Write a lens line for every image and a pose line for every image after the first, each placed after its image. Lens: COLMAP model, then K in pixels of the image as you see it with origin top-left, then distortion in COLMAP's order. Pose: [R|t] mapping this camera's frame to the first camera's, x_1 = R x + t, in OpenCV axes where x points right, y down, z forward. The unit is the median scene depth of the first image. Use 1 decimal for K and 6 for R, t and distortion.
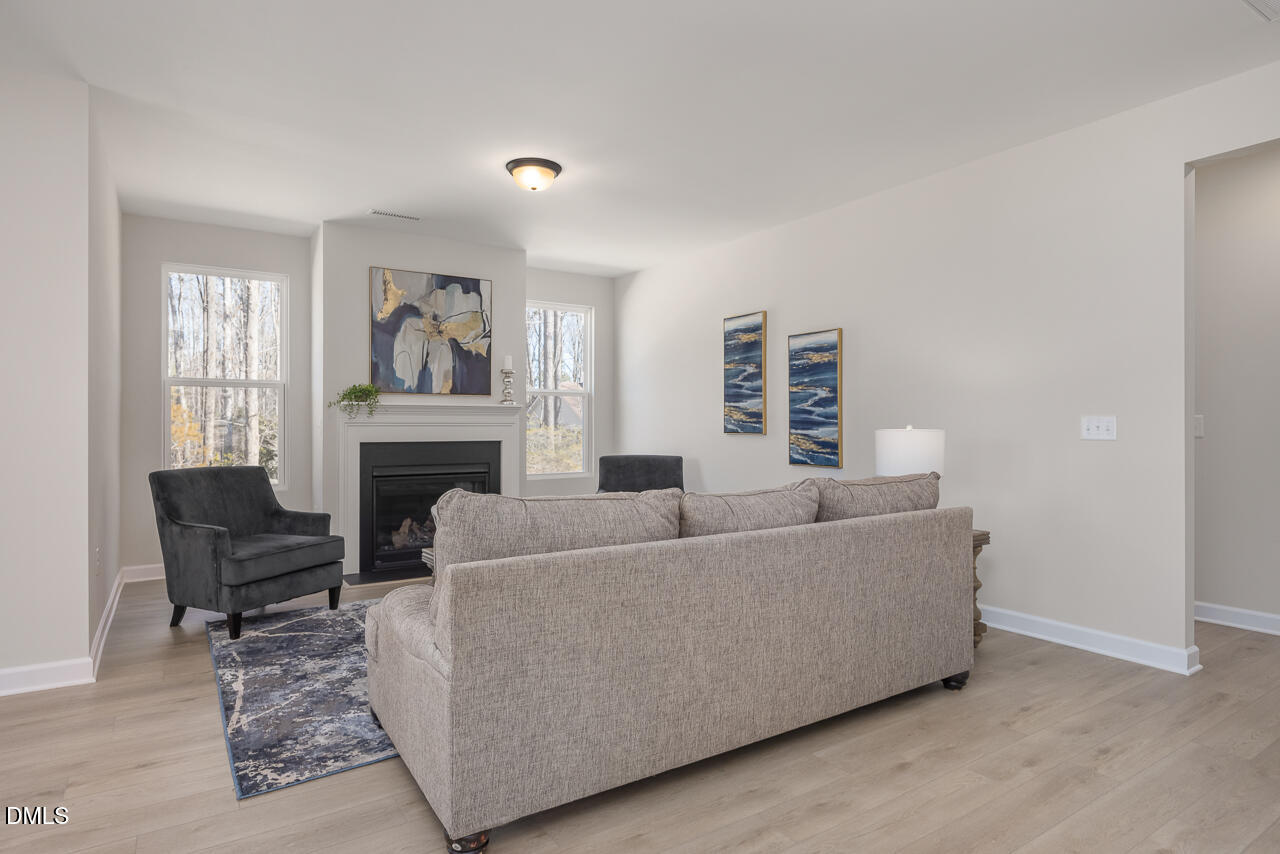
lens RADIAL K [[718.2, 0, 641.6], [0, 718.2, 427.9], [0, 0, 1]] dist [-0.001549, -0.000458]
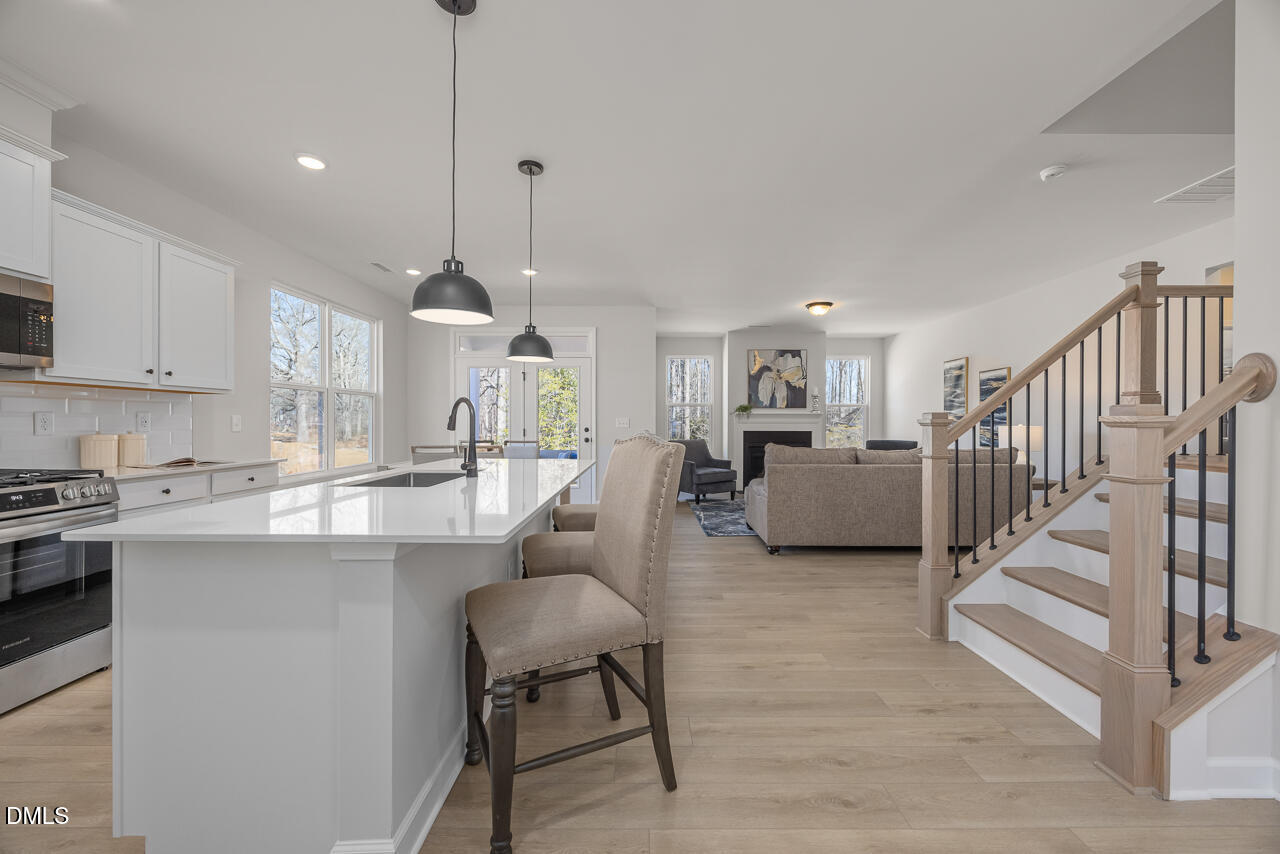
lens RADIAL K [[494.4, 0, 644.1], [0, 494.4, 420.3], [0, 0, 1]] dist [0.001569, -0.000471]
pose [[0.839393, -0.000772, -0.543524, 0.166599], [-0.004310, 0.999958, -0.008077, 0.001187], [0.543507, 0.009122, 0.839355, -0.413780]]
